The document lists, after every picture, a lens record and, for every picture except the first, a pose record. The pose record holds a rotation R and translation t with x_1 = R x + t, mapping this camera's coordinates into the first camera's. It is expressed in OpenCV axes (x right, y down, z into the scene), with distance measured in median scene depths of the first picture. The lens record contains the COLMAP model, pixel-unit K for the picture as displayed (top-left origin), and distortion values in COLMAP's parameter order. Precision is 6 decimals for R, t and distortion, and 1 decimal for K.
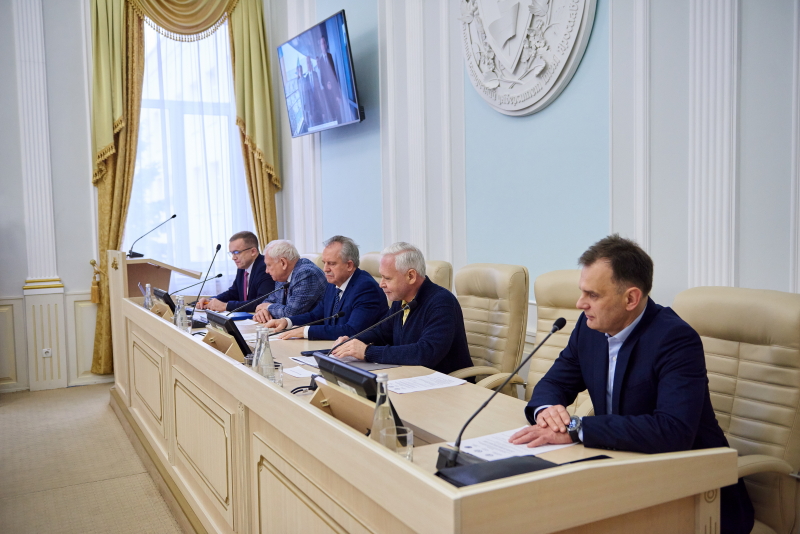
lens RADIAL K [[747.3, 0, 400.0], [0, 747.3, 267.0], [0, 0, 1]] dist [0.038167, -0.009580]
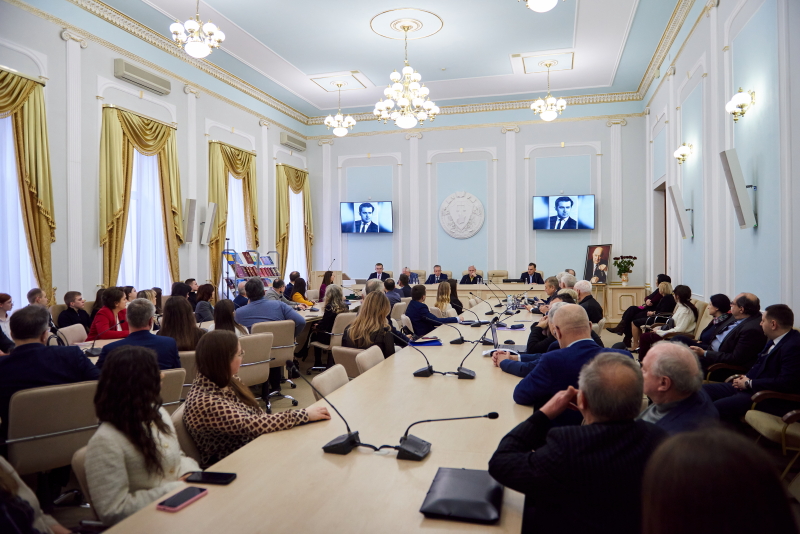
lens RADIAL K [[595.5, 0, 400.0], [0, 595.5, 267.0], [0, 0, 1]] dist [0.106063, 0.001362]
pose [[0.698708, 0.002412, 0.715402, -2.637820], [0.039063, 0.998374, -0.041518, 0.104732], [-0.714339, 0.056955, 0.697478, -1.236060]]
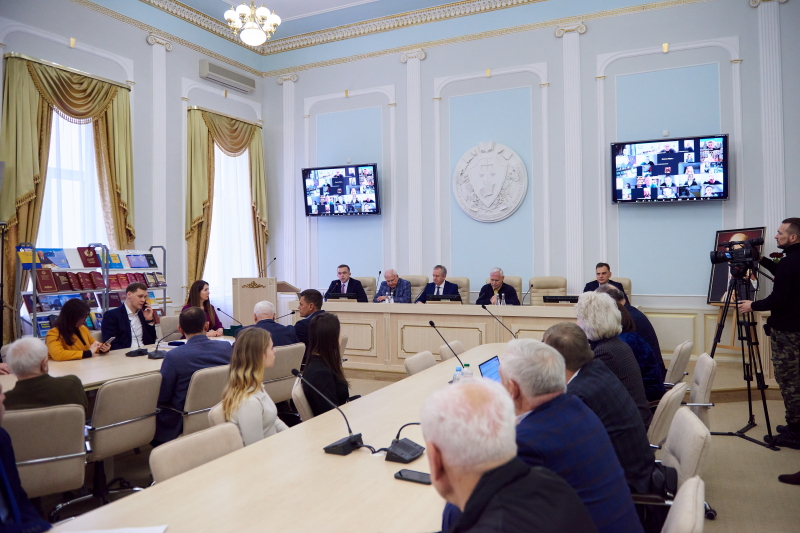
lens RADIAL K [[584.7, 0, 419.5], [0, 584.7, 255.8], [0, 0, 1]] dist [-0.028841, -0.001945]
pose [[0.801423, 0.011368, 0.597989, -1.251146], [0.034016, 0.997335, -0.064548, 0.042235], [-0.597129, 0.072071, 0.798901, -0.500836]]
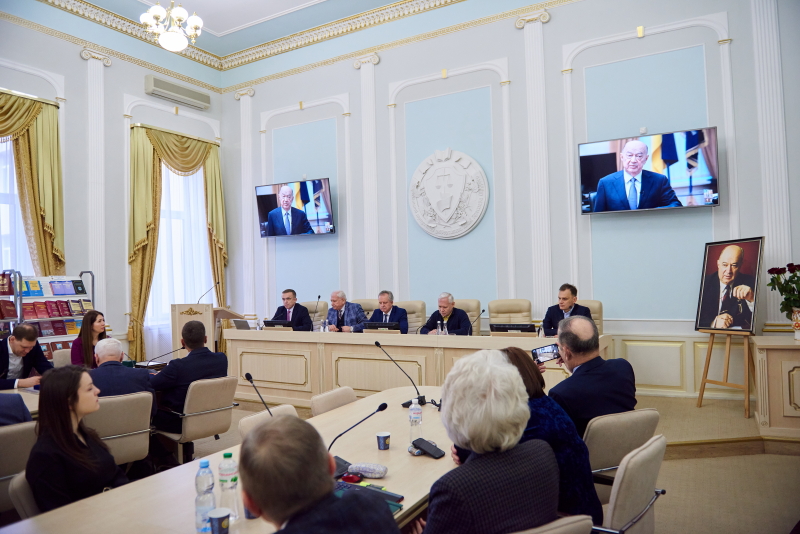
lens RADIAL K [[559.2, 0, 400.0], [0, 559.2, 267.0], [0, 0, 1]] dist [-0.031887, -0.000285]
pose [[0.847996, 0.007654, 0.529947, -0.893211], [0.043509, 0.995515, -0.083999, 0.029694], [-0.528213, 0.094289, 0.843860, -0.413181]]
